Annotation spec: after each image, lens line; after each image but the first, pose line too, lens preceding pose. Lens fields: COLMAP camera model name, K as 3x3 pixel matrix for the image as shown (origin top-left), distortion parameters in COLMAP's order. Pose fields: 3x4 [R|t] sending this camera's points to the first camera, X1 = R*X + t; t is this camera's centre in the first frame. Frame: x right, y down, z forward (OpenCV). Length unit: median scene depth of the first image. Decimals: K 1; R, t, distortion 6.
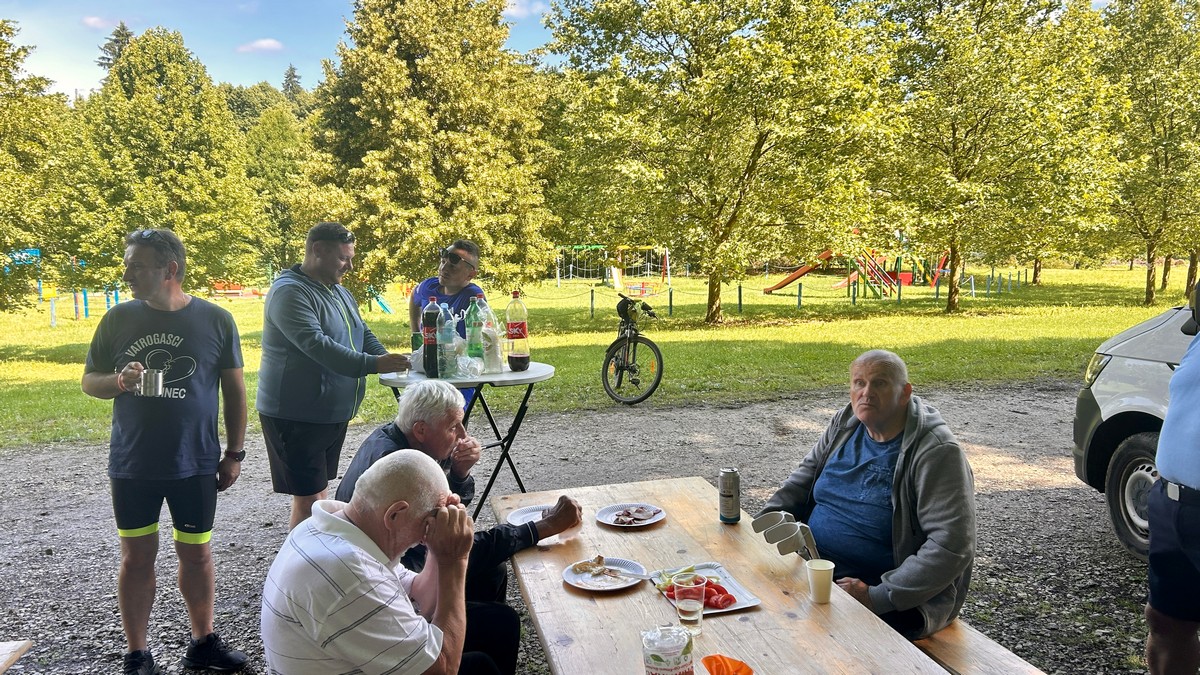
lens RADIAL K [[879.7, 0, 600.0], [0, 879.7, 337.5], [0, 0, 1]] dist [0.032967, -0.052840]
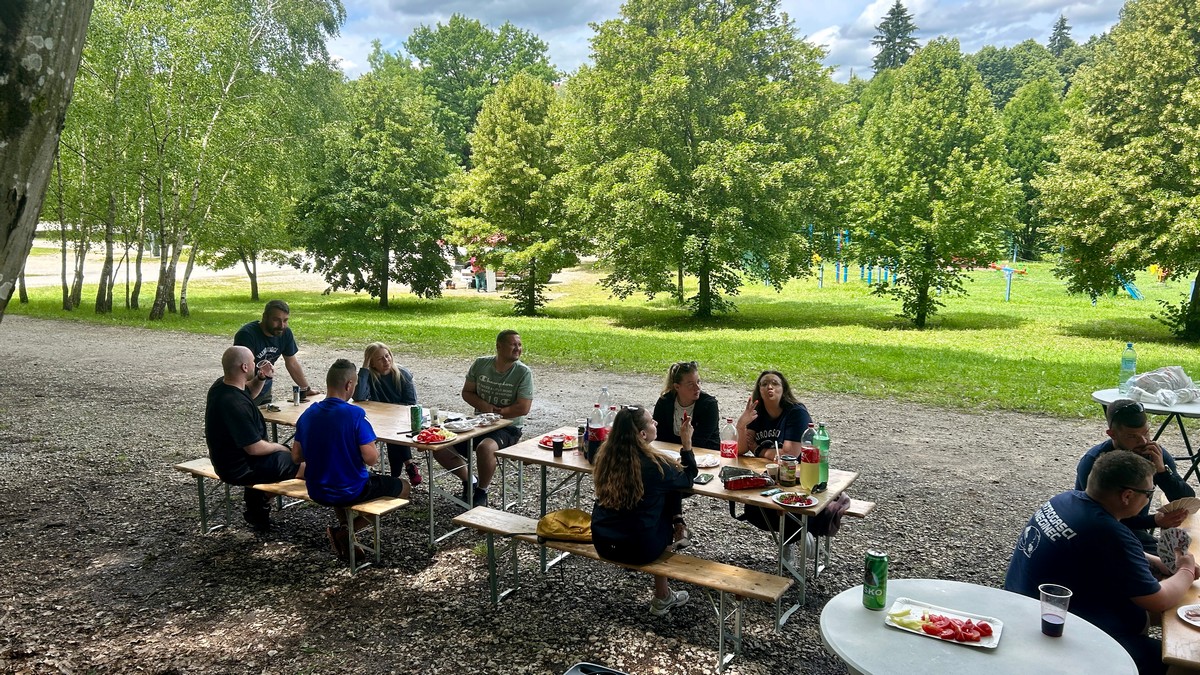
lens RADIAL K [[877.5, 0, 598.5], [0, 877.5, 358.8], [0, 0, 1]] dist [0.003652, -0.002087]
pose [[0.702491, 0.127307, -0.700213, 0.032390], [-0.081784, 0.991794, 0.098270, -0.016332], [0.706978, -0.011767, 0.707138, -0.105634]]
